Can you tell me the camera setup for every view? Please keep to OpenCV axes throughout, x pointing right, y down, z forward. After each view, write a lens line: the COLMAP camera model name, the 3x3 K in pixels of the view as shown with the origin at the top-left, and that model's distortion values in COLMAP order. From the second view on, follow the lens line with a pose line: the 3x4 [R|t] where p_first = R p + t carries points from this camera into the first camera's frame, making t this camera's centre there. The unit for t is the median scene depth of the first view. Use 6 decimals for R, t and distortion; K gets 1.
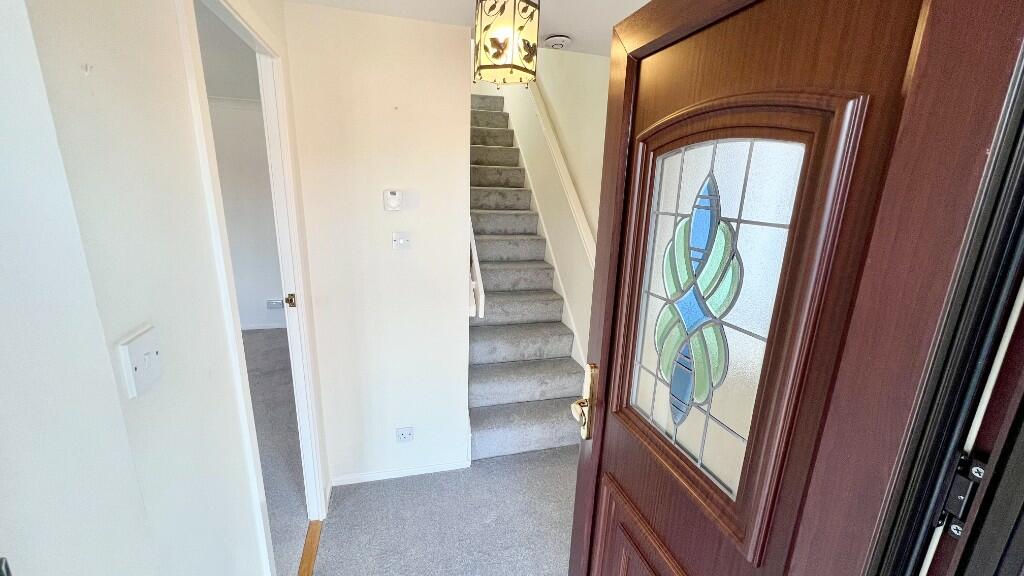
lens RADIAL K [[409.8, 0, 513.0], [0, 409.8, 290.8], [0, 0, 1]] dist [0.000357, -0.000111]
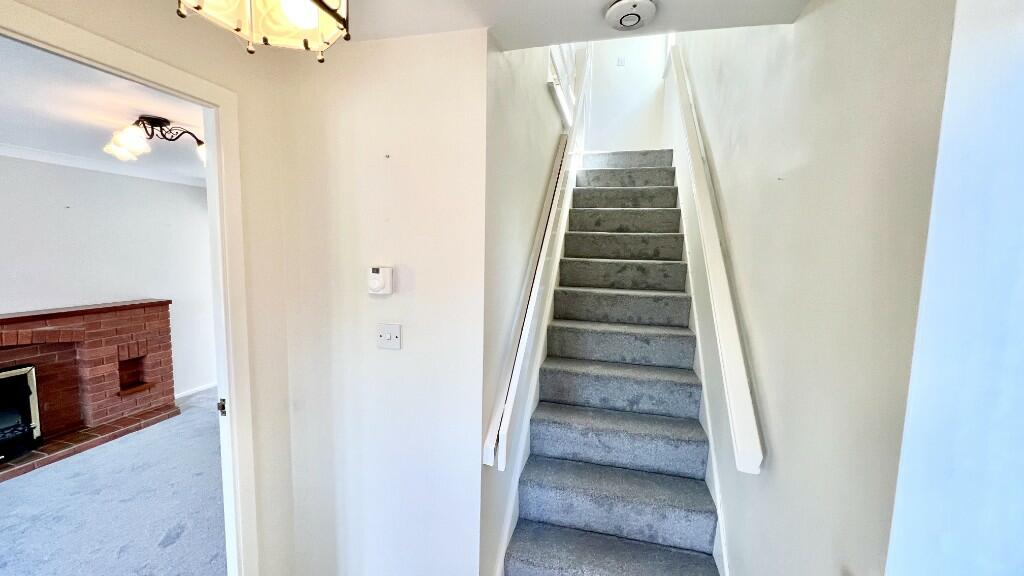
lens RADIAL K [[409.8, 0, 508.9], [0, 409.8, 290.2], [0, 0, 1]] dist [0.000357, -0.000111]
pose [[0.866471, 0.040461, -0.497585, 0.149832], [-0.123124, 0.983241, -0.134451, -0.078045], [0.483806, 0.177762, 0.856932, 0.288441]]
